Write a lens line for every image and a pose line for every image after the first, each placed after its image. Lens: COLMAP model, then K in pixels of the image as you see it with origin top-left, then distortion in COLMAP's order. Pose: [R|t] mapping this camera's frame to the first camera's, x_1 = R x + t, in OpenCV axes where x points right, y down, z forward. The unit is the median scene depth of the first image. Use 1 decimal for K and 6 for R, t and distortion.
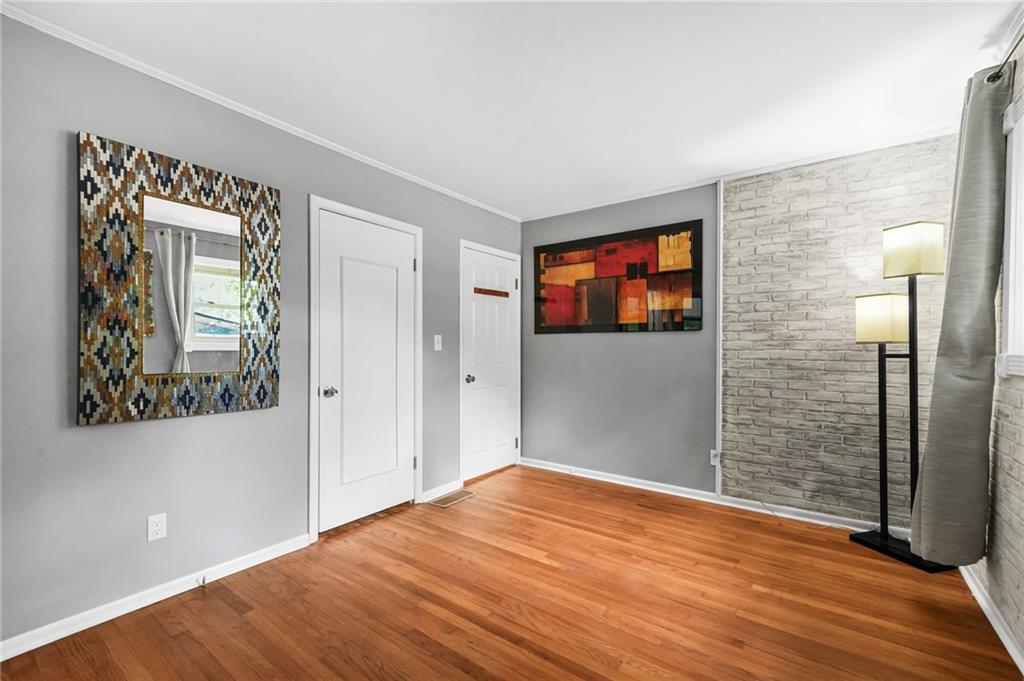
lens RADIAL K [[428.6, 0, 507.1], [0, 428.6, 341.4], [0, 0, 1]] dist [0.000243, 0.000106]
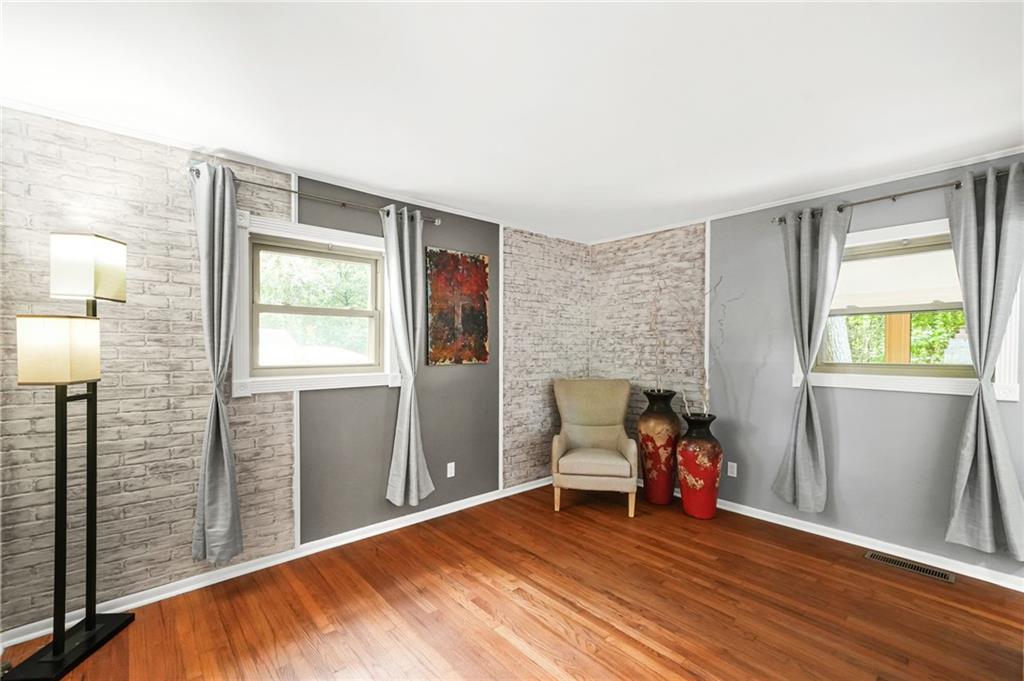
lens RADIAL K [[428.6, 0, 507.1], [0, 428.6, 341.4], [0, 0, 1]] dist [0.000243, 0.000106]
pose [[-0.976982, 0.003312, 0.213297, -0.029654], [0.000704, 0.999924, -0.012301, -0.078259], [-0.213321, -0.011868, -0.976910, 2.127389]]
